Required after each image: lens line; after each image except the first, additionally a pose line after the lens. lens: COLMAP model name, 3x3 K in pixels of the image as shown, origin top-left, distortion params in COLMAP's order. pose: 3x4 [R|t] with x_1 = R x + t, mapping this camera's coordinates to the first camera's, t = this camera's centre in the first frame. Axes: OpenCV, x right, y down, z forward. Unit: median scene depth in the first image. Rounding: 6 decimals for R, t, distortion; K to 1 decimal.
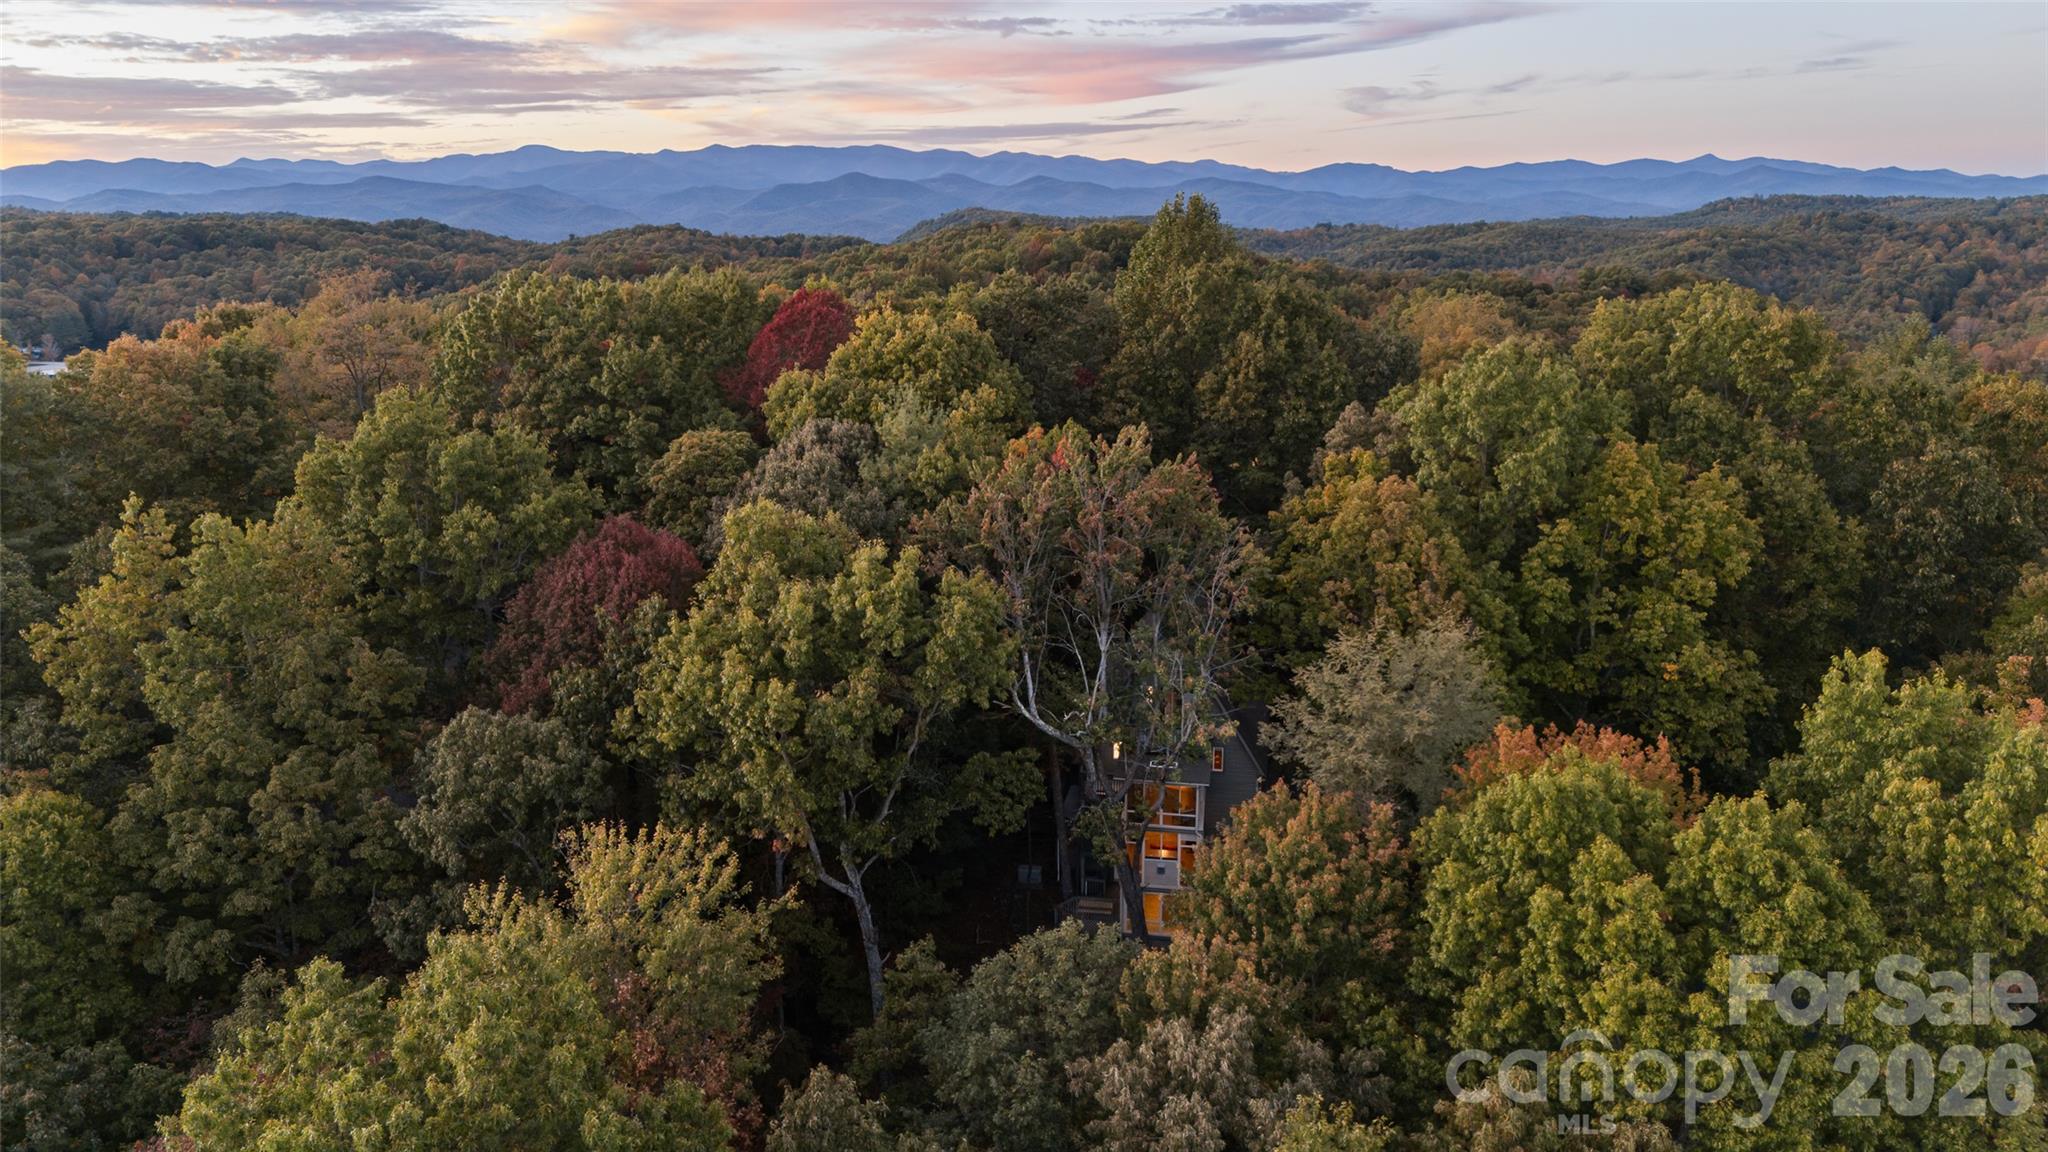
lens RADIAL K [[1520.5, 0, 1011.4], [0, 1520.5, 566.4], [0, 0, 1]] dist [0.107343, -0.086085]
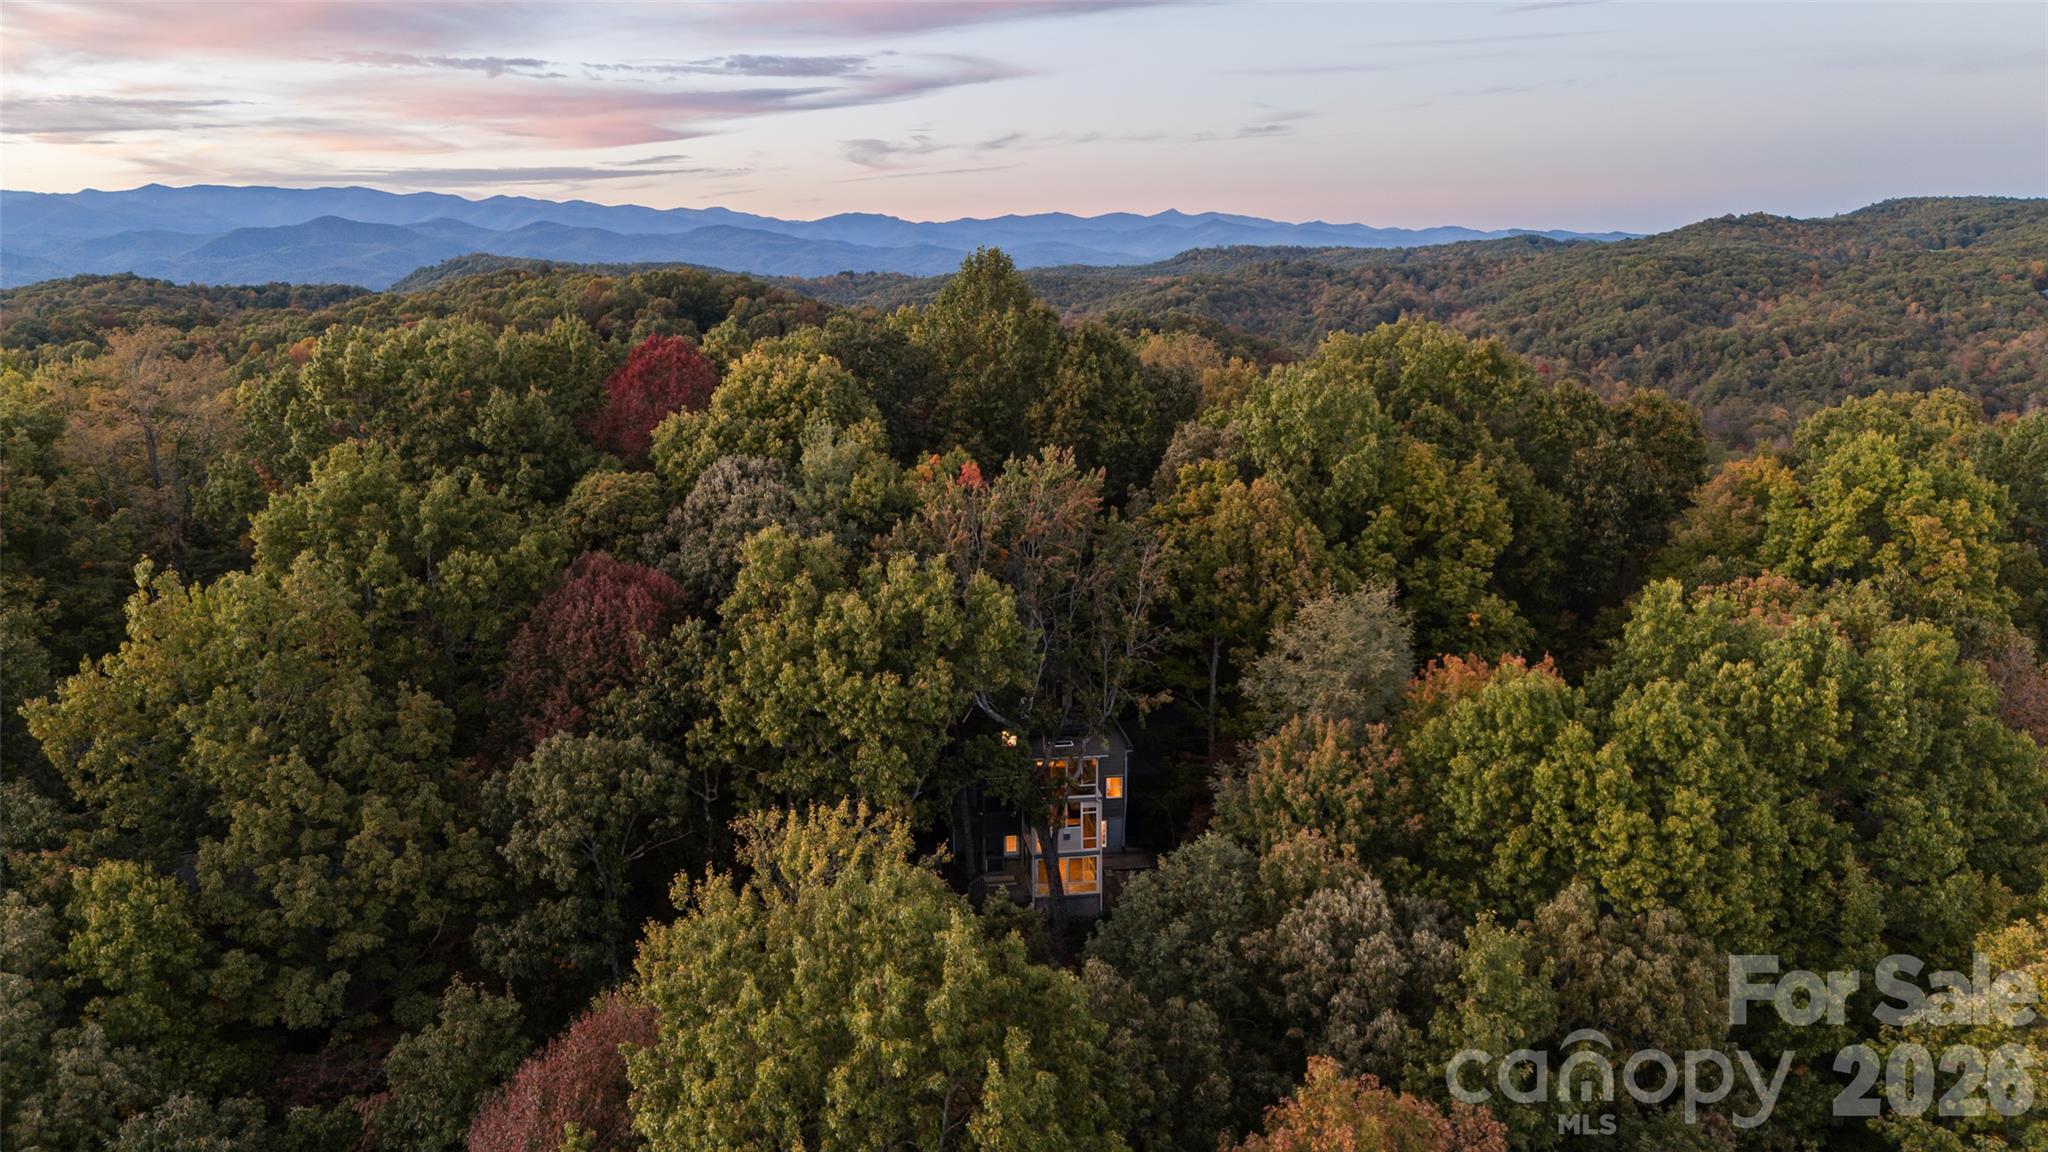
lens RADIAL K [[1520.5, 0, 1021.1], [0, 1520.5, 561.2], [0, 0, 1]] dist [0.107343, -0.086085]
pose [[0.951611, -0.067576, 0.299783, -0.293302], [0.077269, 0.996798, -0.020585, 0.016587], [-0.297432, 0.042753, 0.953785, -0.091904]]
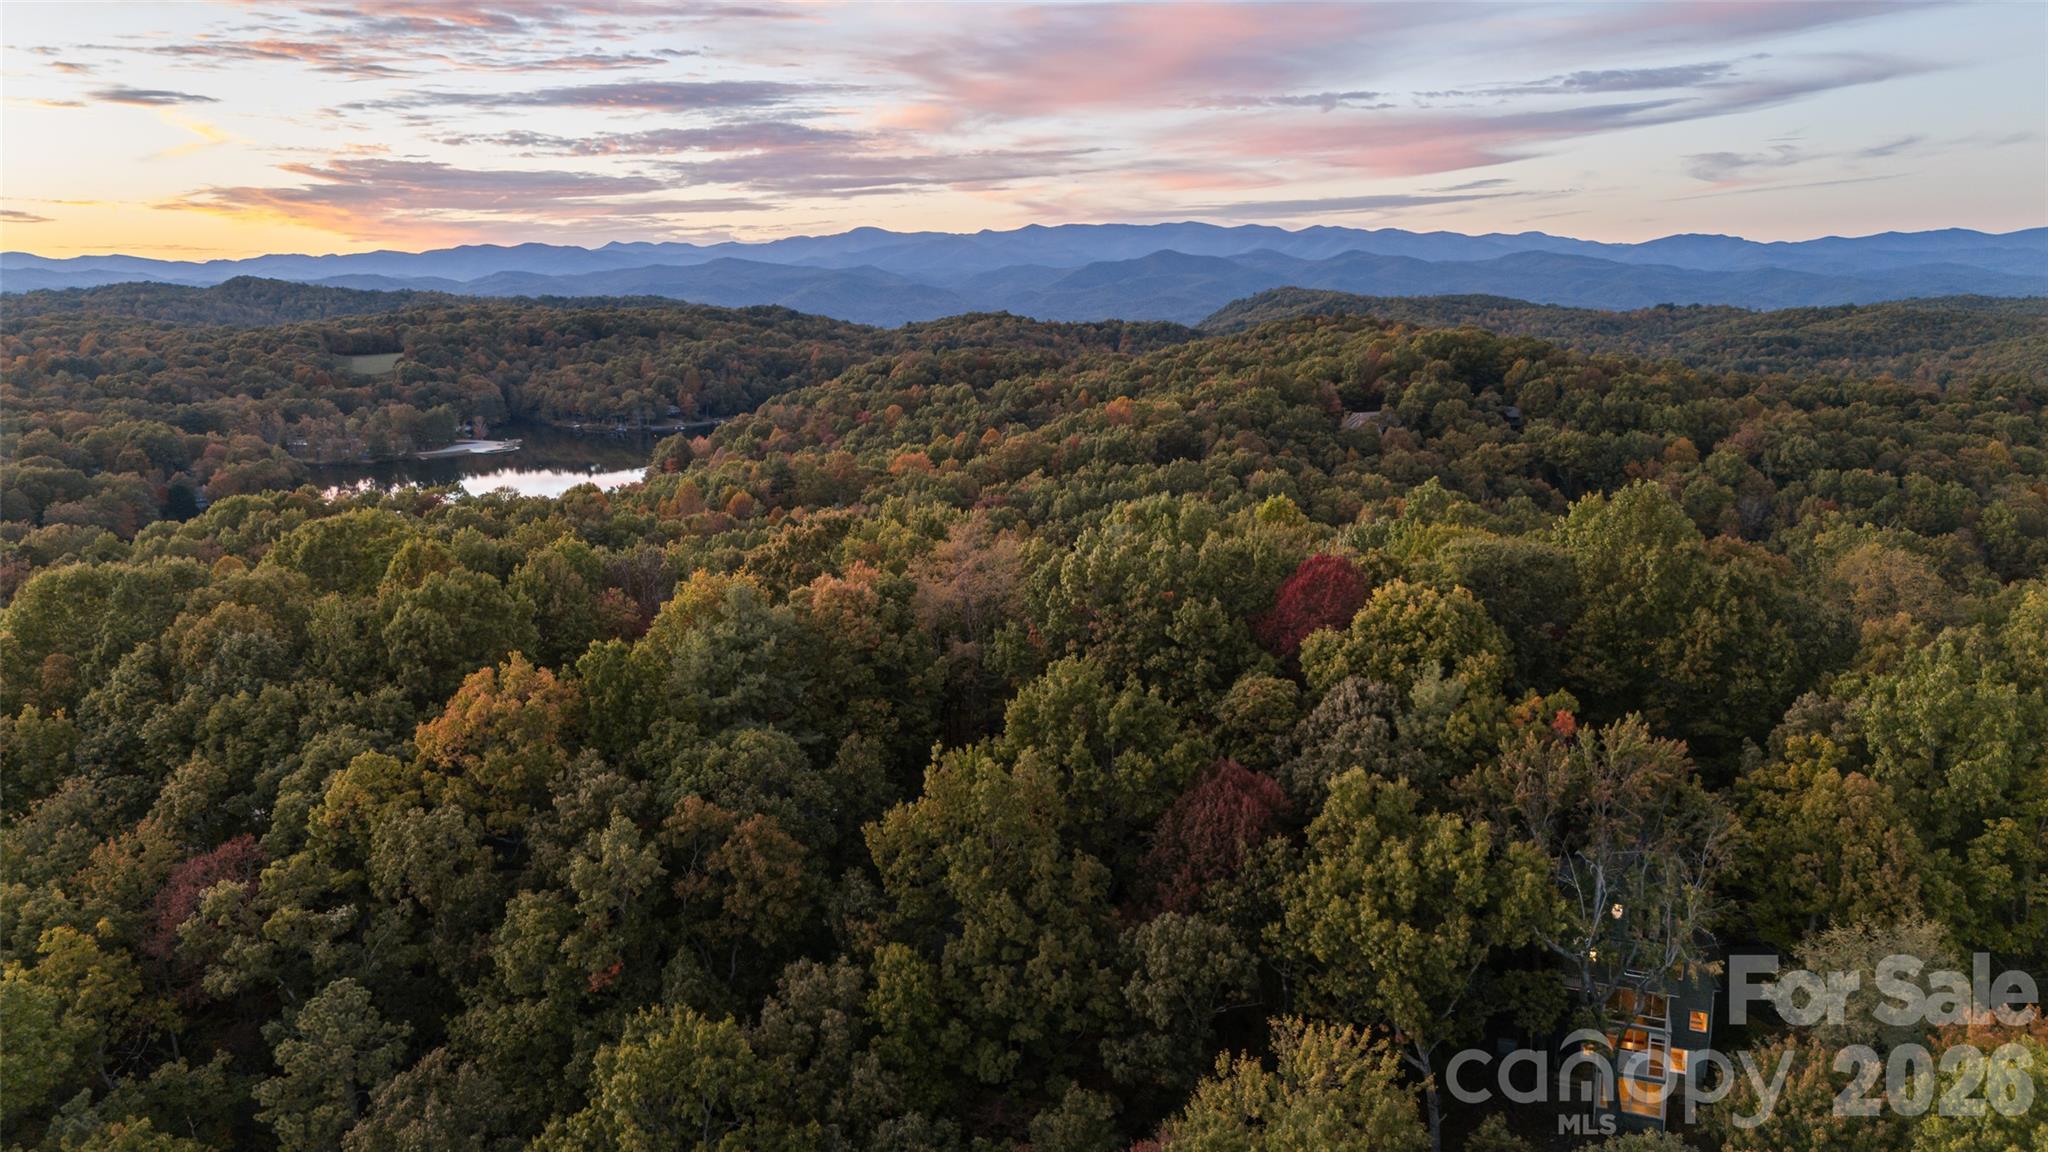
lens RADIAL K [[1520.5, 0, 1013.1], [0, 1520.5, 575.4], [0, 0, 1]] dist [0.107343, -0.086085]
pose [[0.980928, 0.039244, -0.190369, -0.190931], [-0.047014, 0.998228, -0.036468, -0.139382], [0.188601, 0.044723, 0.981035, -0.391148]]
